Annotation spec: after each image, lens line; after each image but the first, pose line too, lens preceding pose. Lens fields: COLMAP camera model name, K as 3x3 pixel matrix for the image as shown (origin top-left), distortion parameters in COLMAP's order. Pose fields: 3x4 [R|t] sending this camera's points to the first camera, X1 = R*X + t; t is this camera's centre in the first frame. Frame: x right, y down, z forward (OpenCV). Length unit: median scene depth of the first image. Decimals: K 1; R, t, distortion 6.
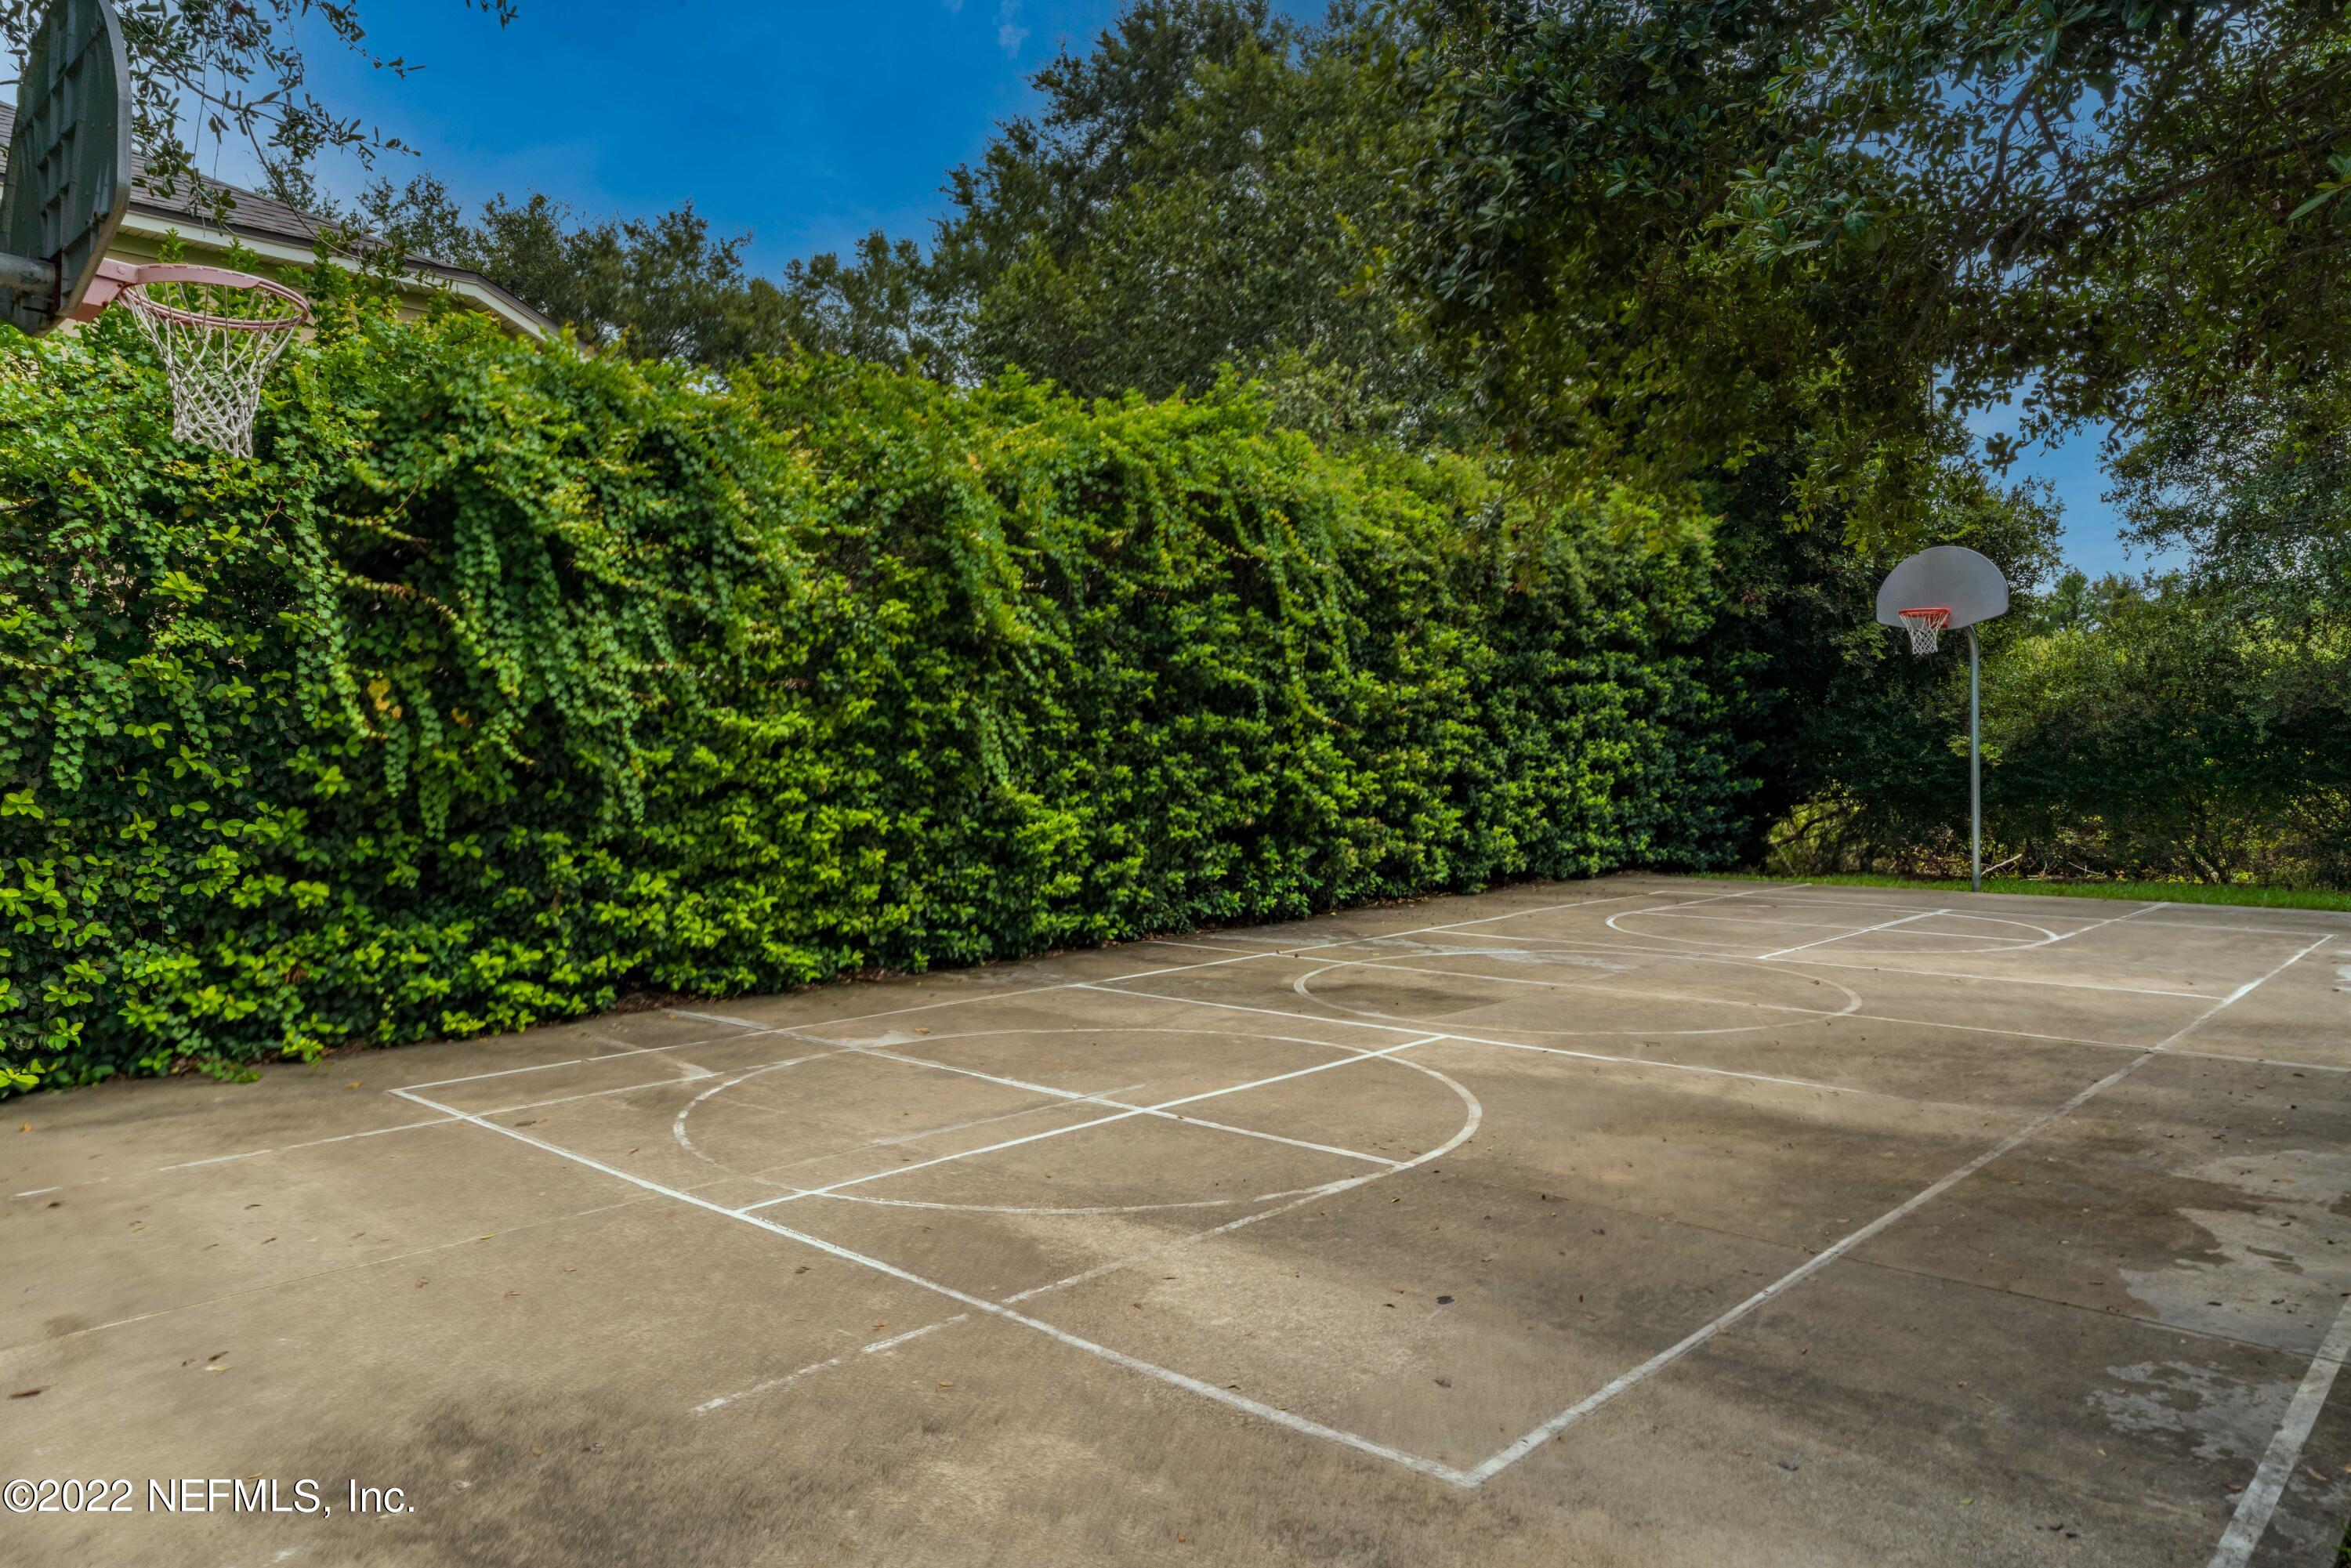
lens RADIAL K [[1524.2, 0, 1172.3], [0, 1524.2, 783.8], [0, 0, 1]] dist [0.001328, -0.001248]
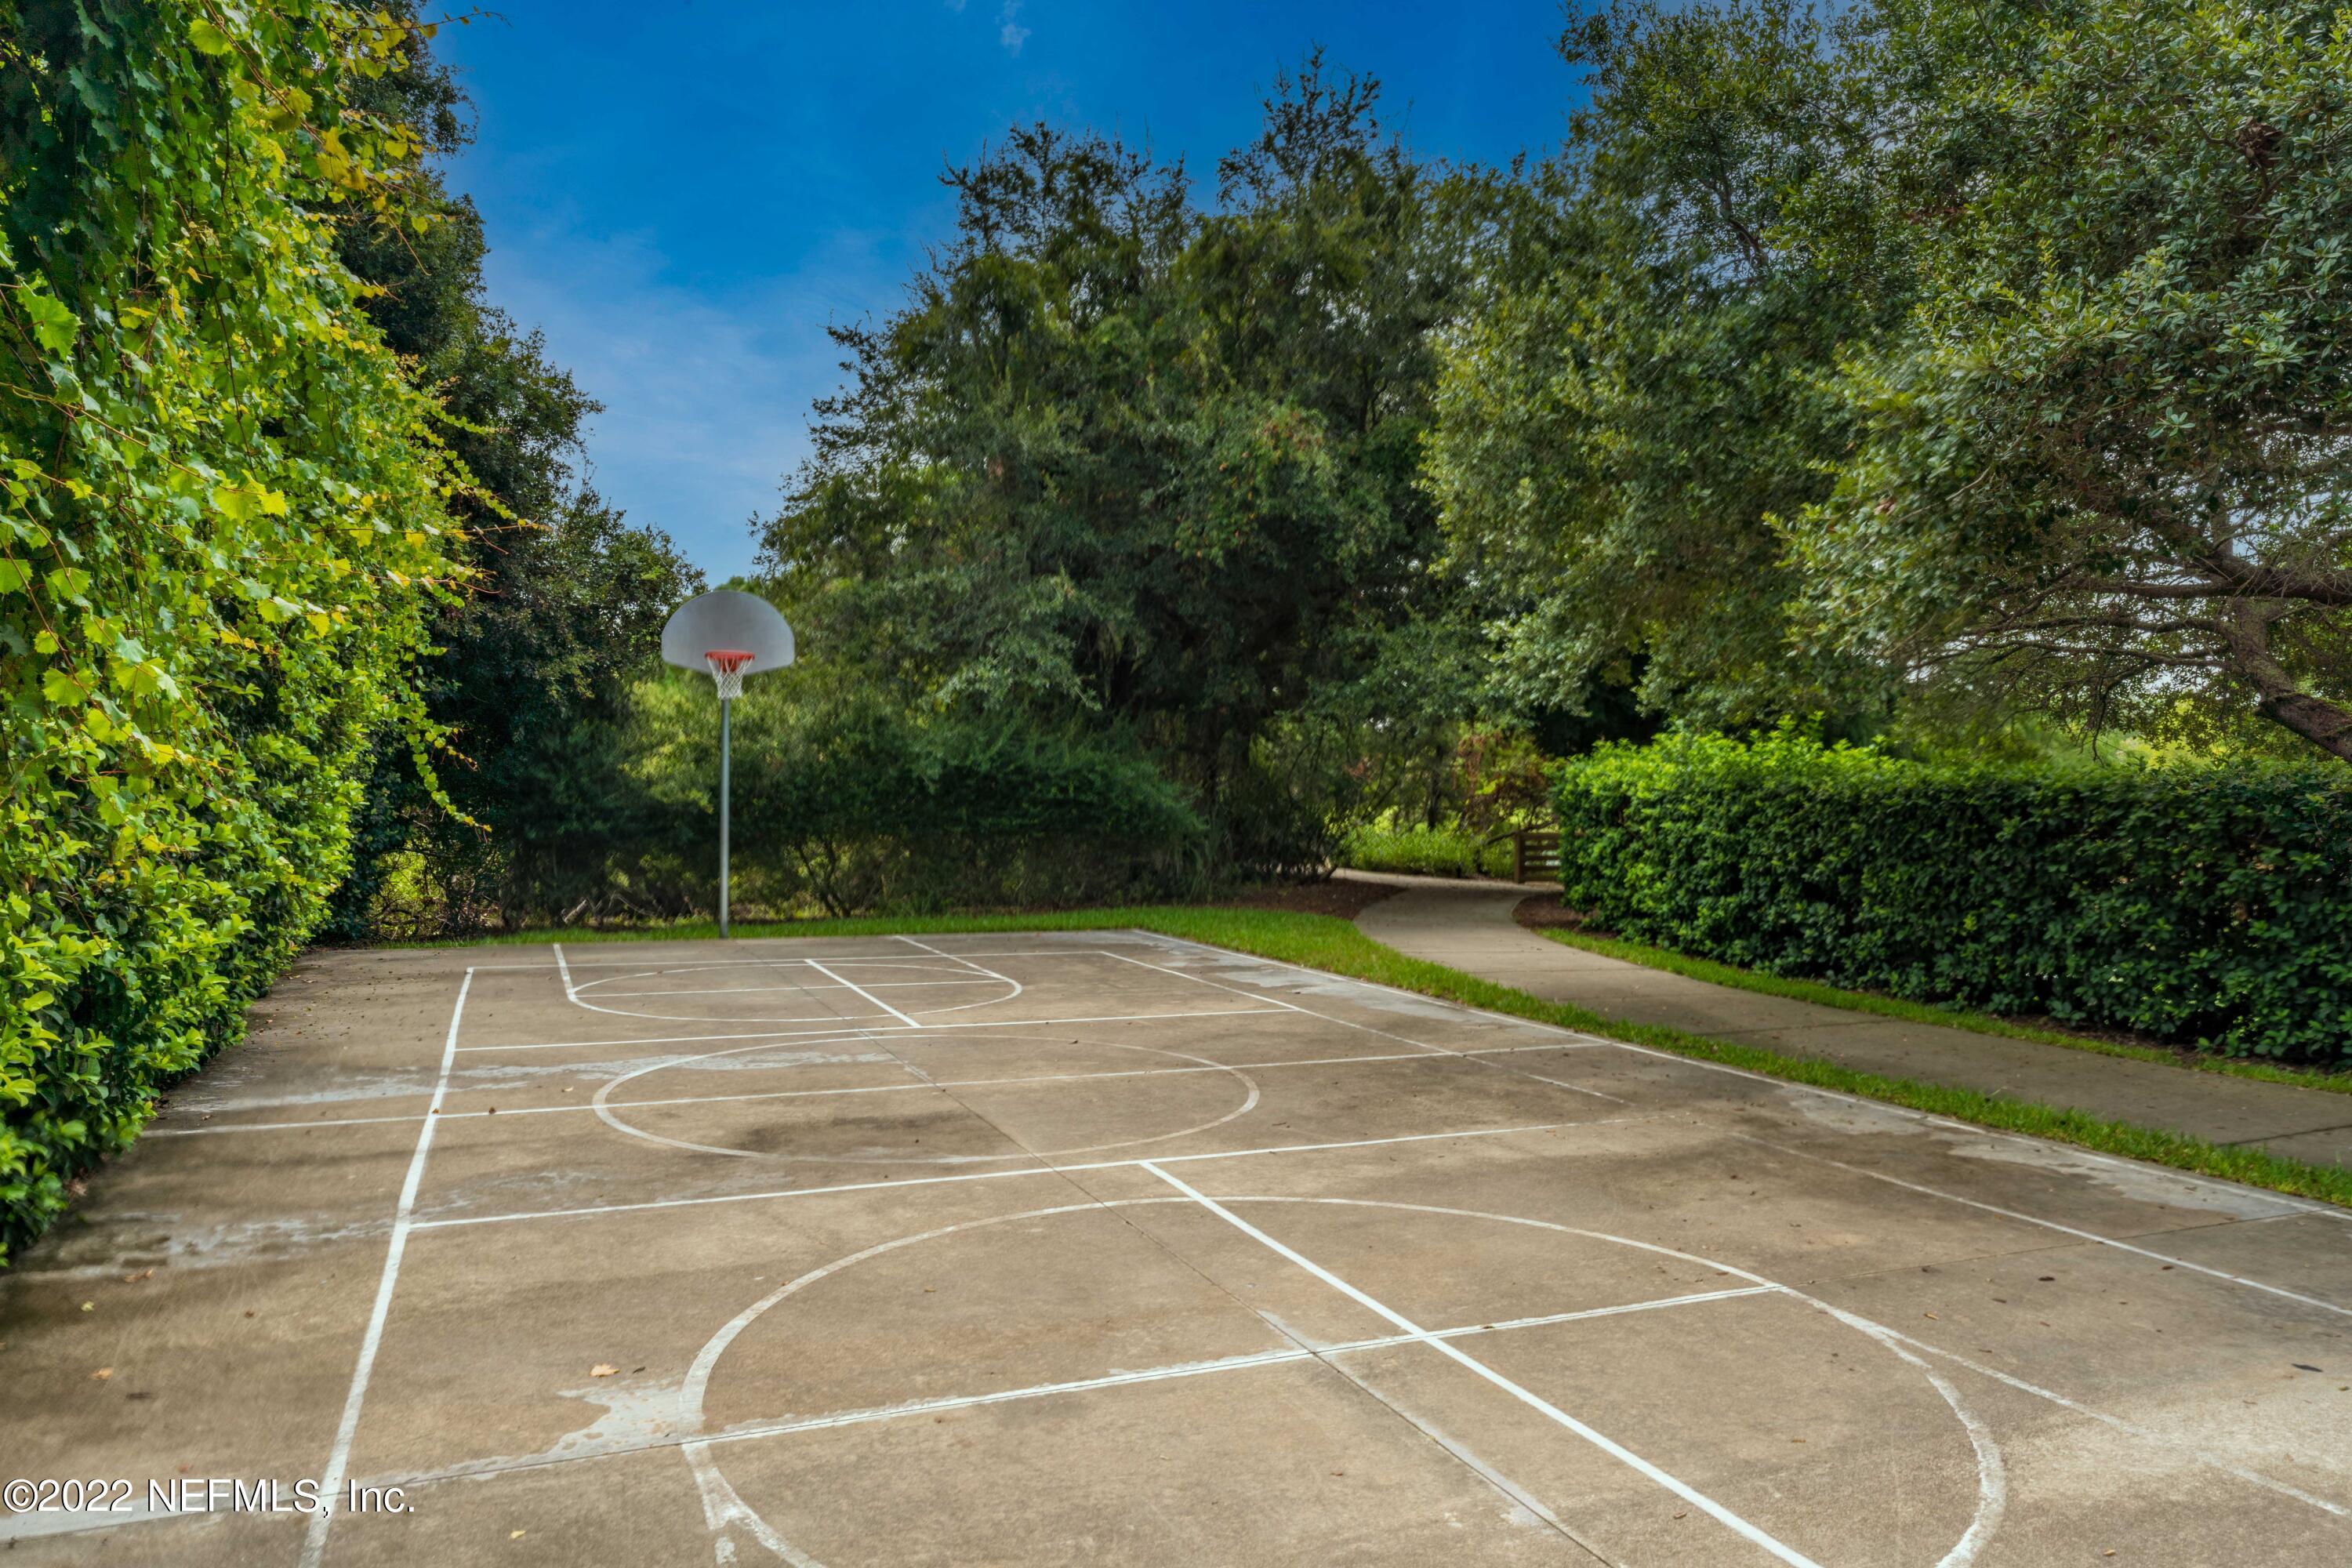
lens RADIAL K [[1524.9, 0, 1174.2], [0, 1524.9, 790.0], [0, 0, 1]] dist [0.001328, -0.001248]
pose [[0.401119, 0.024132, 0.915708, -0.914742], [-0.007431, 0.999706, -0.023091, -0.020230], [-0.915996, 0.002457, 0.401180, 1.080572]]
